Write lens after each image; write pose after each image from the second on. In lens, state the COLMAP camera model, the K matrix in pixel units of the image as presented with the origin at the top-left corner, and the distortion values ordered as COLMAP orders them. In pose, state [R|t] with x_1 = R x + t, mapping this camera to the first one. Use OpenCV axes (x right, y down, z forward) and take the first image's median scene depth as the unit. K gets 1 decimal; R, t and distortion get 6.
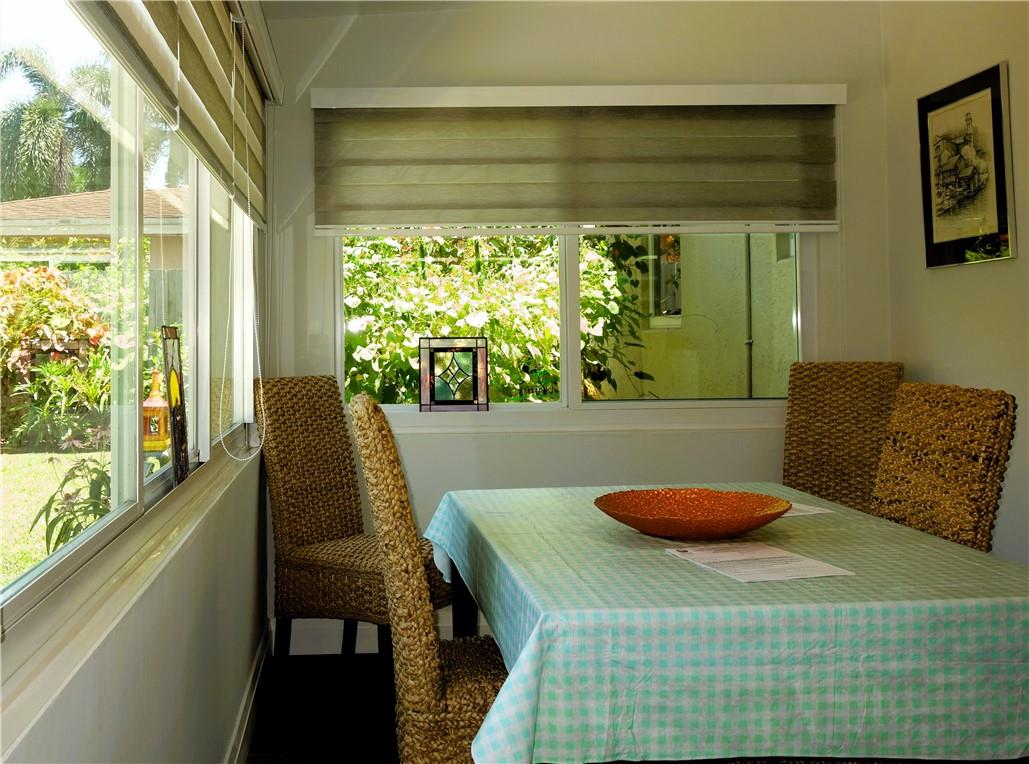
lens RADIAL K [[1049.6, 0, 512.8], [0, 1049.6, 334.8], [0, 0, 1]] dist [-0.025733, 0.013128]
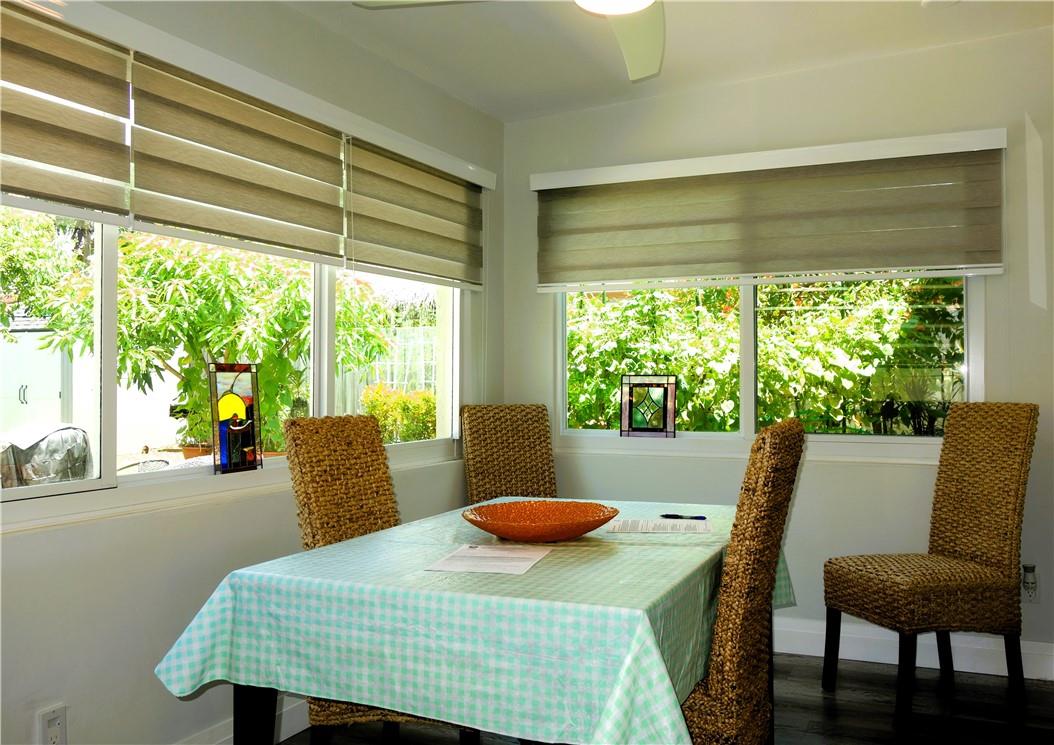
lens RADIAL K [[897.1, 0, 560.2], [0, 897.1, 375.0], [0, 0, 1]] dist [-0.016957, -0.011838]
pose [[0.911221, 0.008979, -0.411820, 0.890137], [-0.008832, 0.999958, 0.002260, 0.003913], [0.411823, 0.001577, 0.911262, 0.116523]]
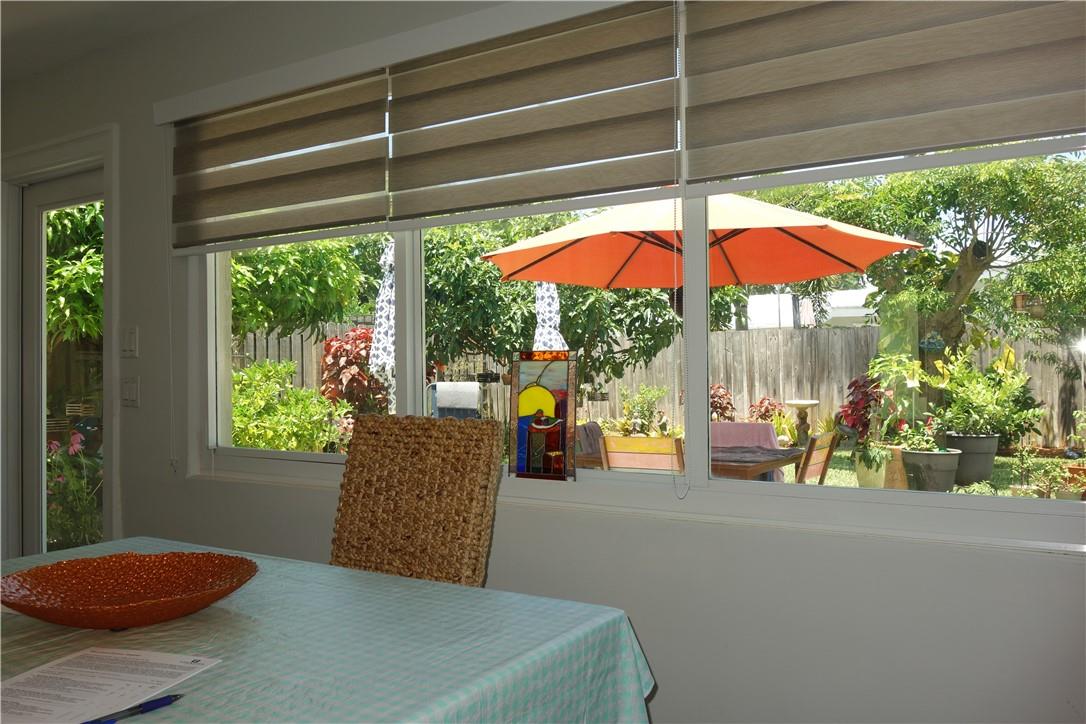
lens RADIAL K [[868.3, 0, 545.7], [0, 868.3, 364.2], [0, 0, 1]] dist [-0.014434, -0.015100]
pose [[-0.539281, 0.009118, -0.842076, 0.794847], [0.013419, 0.999907, 0.002233, 0.010977], [0.842019, -0.010095, -0.539354, 2.320515]]
